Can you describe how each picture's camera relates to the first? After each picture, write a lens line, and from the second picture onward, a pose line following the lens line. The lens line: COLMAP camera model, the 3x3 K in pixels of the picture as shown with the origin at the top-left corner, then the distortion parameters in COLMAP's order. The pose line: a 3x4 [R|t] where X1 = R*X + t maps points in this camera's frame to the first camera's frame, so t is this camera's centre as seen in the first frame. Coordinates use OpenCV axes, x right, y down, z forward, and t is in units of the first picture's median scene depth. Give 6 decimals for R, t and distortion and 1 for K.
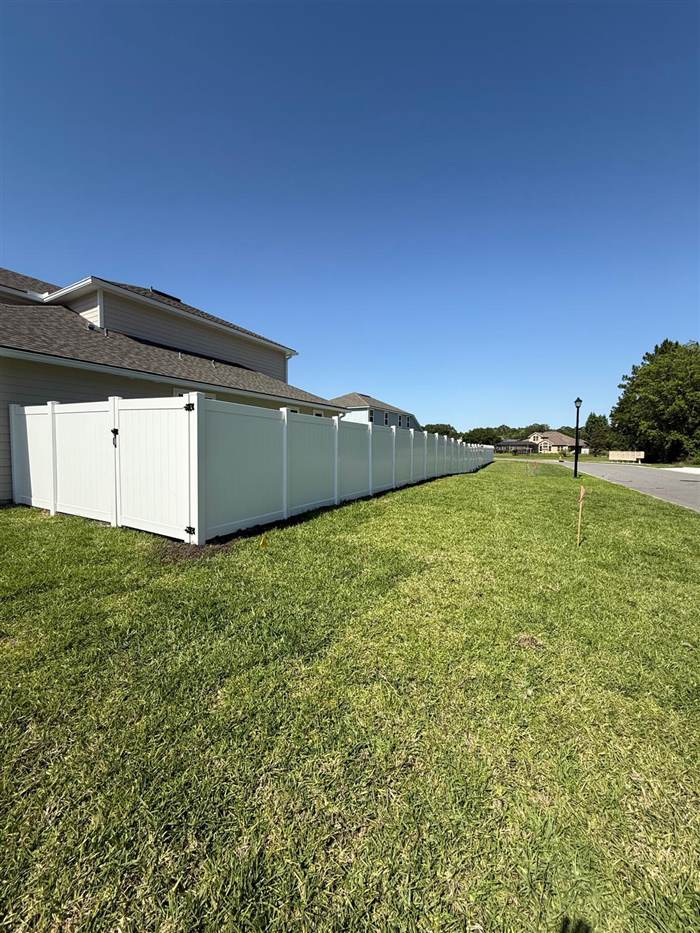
lens RADIAL K [[376.6, 0, 360.7], [0, 376.6, 464.0], [0, 0, 1]] dist [0.000063, 0.000027]
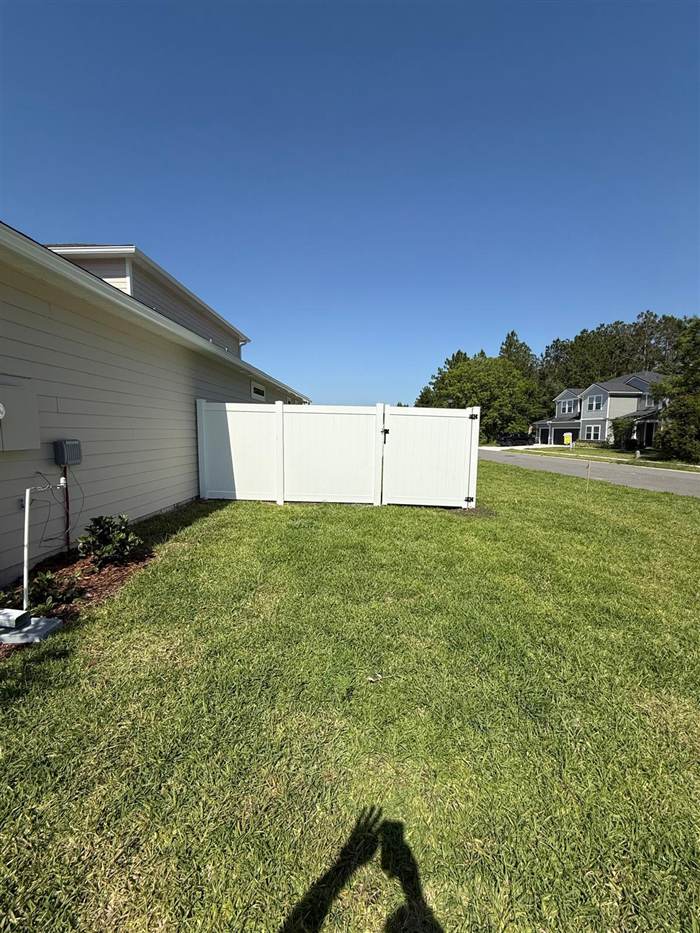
lens RADIAL K [[376.6, 0, 360.7], [0, 376.6, 464.0], [0, 0, 1]] dist [0.000063, 0.000027]
pose [[0.877319, -0.040017, 0.478236, -1.068548], [0.018034, 0.998563, 0.050473, -0.032611], [-0.479568, -0.035656, 0.876780, -0.066674]]
